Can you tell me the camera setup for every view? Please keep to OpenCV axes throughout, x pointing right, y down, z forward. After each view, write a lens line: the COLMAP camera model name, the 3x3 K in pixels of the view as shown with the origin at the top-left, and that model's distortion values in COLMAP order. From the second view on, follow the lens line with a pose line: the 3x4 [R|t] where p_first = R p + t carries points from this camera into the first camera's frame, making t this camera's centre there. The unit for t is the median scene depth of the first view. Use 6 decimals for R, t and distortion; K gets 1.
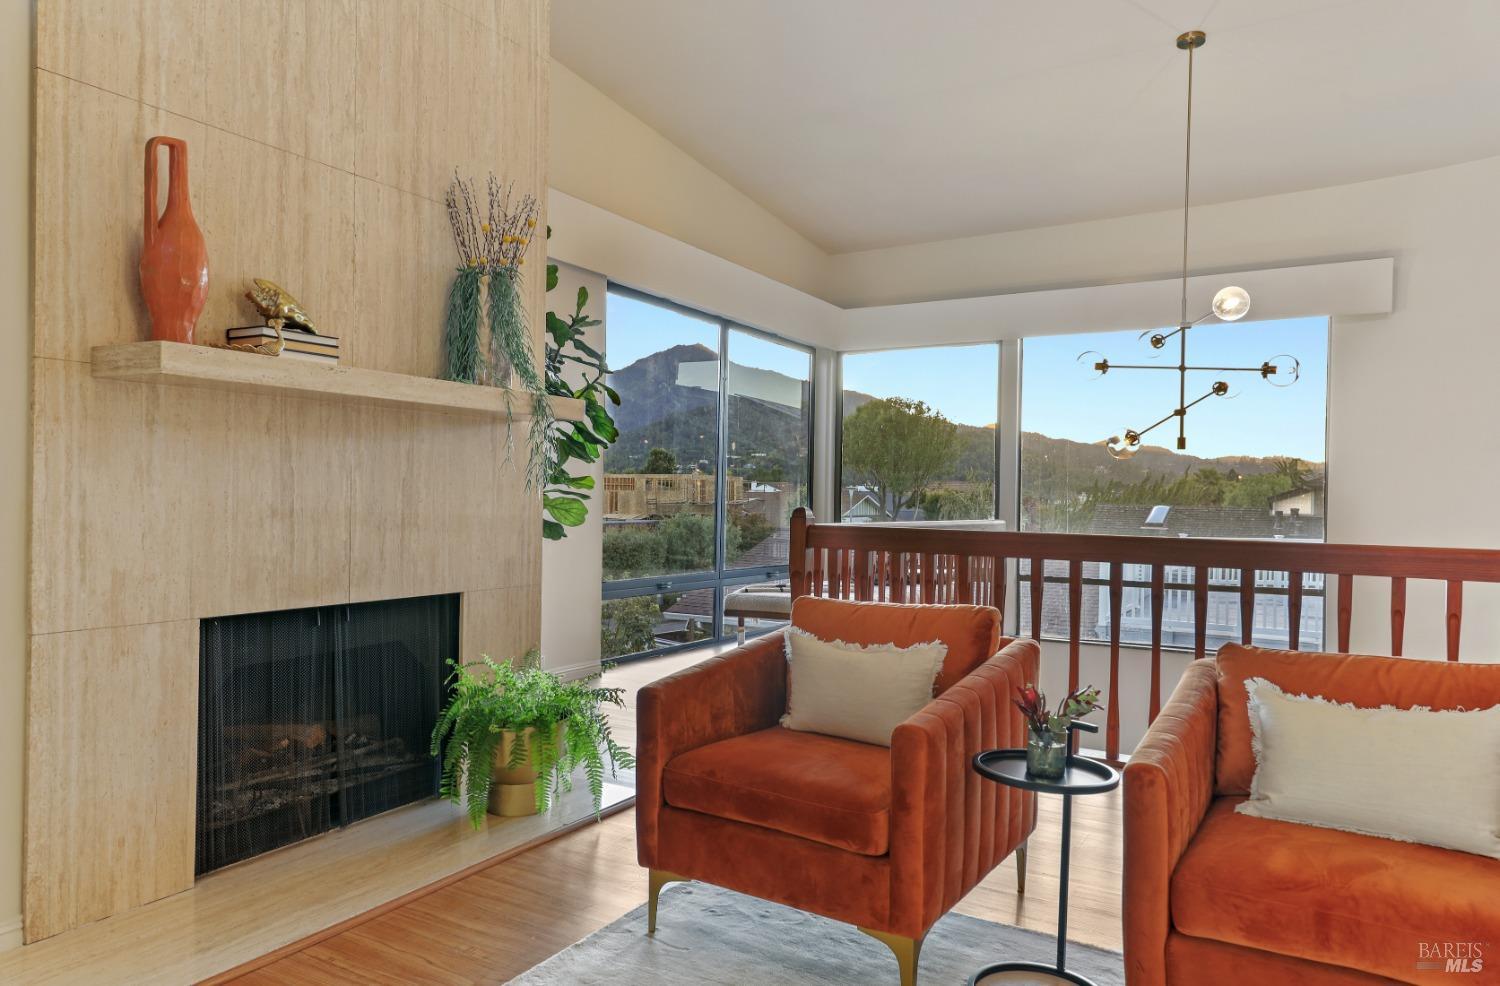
lens RADIAL K [[935.1, 0, 750.0], [0, 935.1, 493.0], [0, 0, 1]] dist [0.004720, 0.001420]
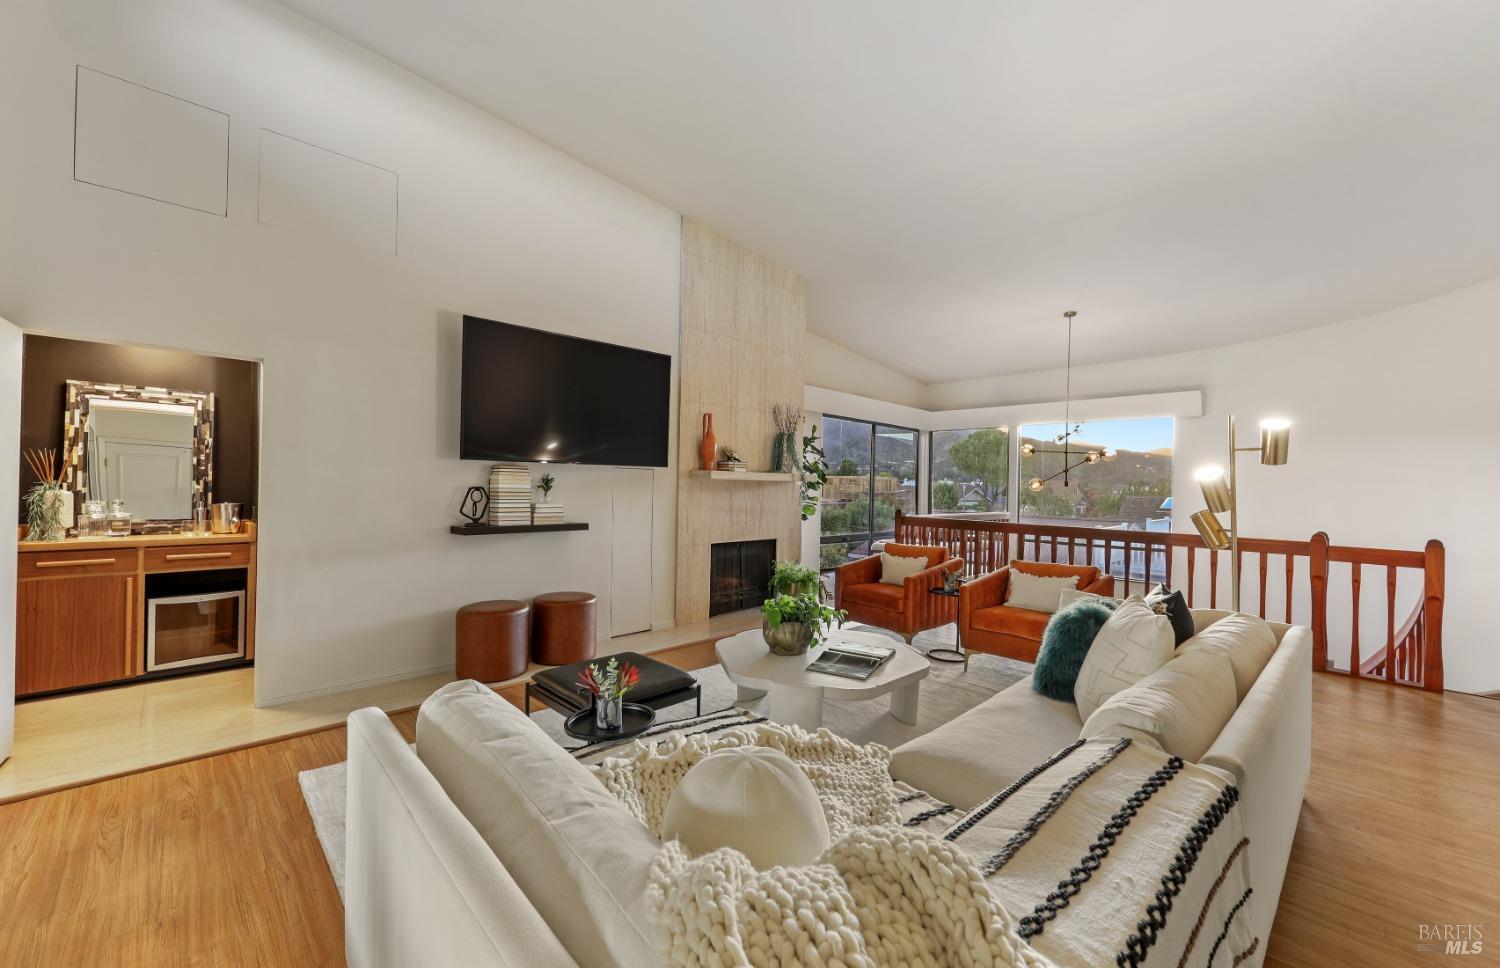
lens RADIAL K [[594.1, 0, 750.0], [0, 594.1, 484.0], [0, 0, 1]] dist [0.000670, 0.000023]
pose [[0.966282, 0.002877, -0.257469, 0.106446], [-0.001524, 0.999984, 0.005452, -0.084444], [0.257481, -0.004876, 0.966271, -0.911966]]
